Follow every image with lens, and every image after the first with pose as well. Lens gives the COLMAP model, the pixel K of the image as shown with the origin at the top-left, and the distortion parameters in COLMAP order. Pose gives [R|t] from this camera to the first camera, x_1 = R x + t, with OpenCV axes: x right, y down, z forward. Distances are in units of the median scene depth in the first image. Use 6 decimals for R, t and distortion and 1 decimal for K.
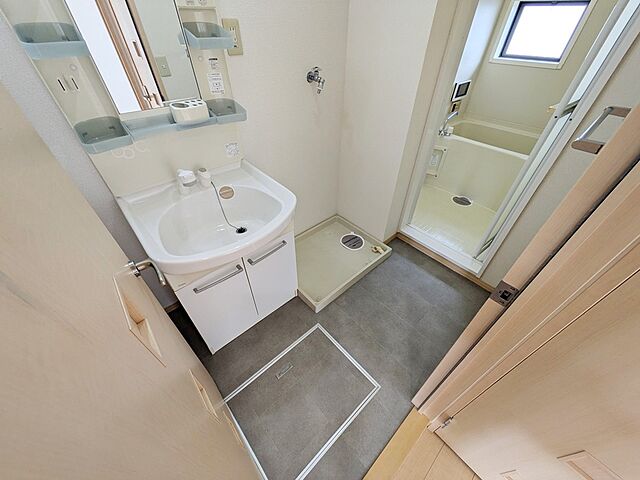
lens RADIAL K [[252.8, 0, 322.7], [0, 252.8, 240.8], [0, 0, 1]] dist [0.002620, 0.000236]
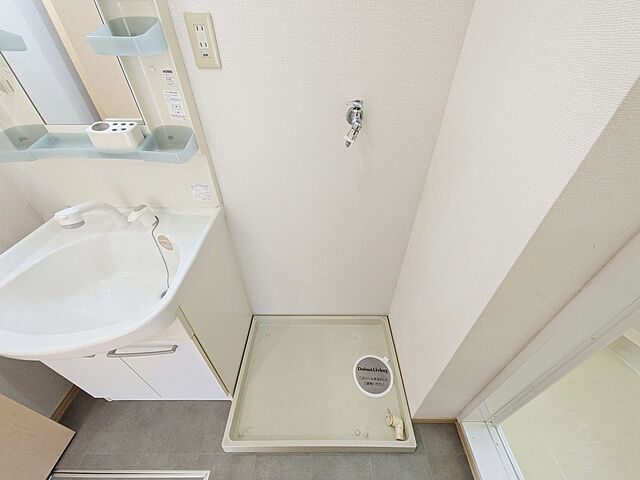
lens RADIAL K [[253.1, 0, 320.0], [0, 253.1, 240.0], [0, 0, 1]] dist [0.000057, 0.000068]
pose [[0.738020, 0.415298, -0.531840, 0.322420], [-0.443298, 0.892627, 0.081875, -0.424525], [0.508737, 0.175338, 0.842878, 0.551517]]
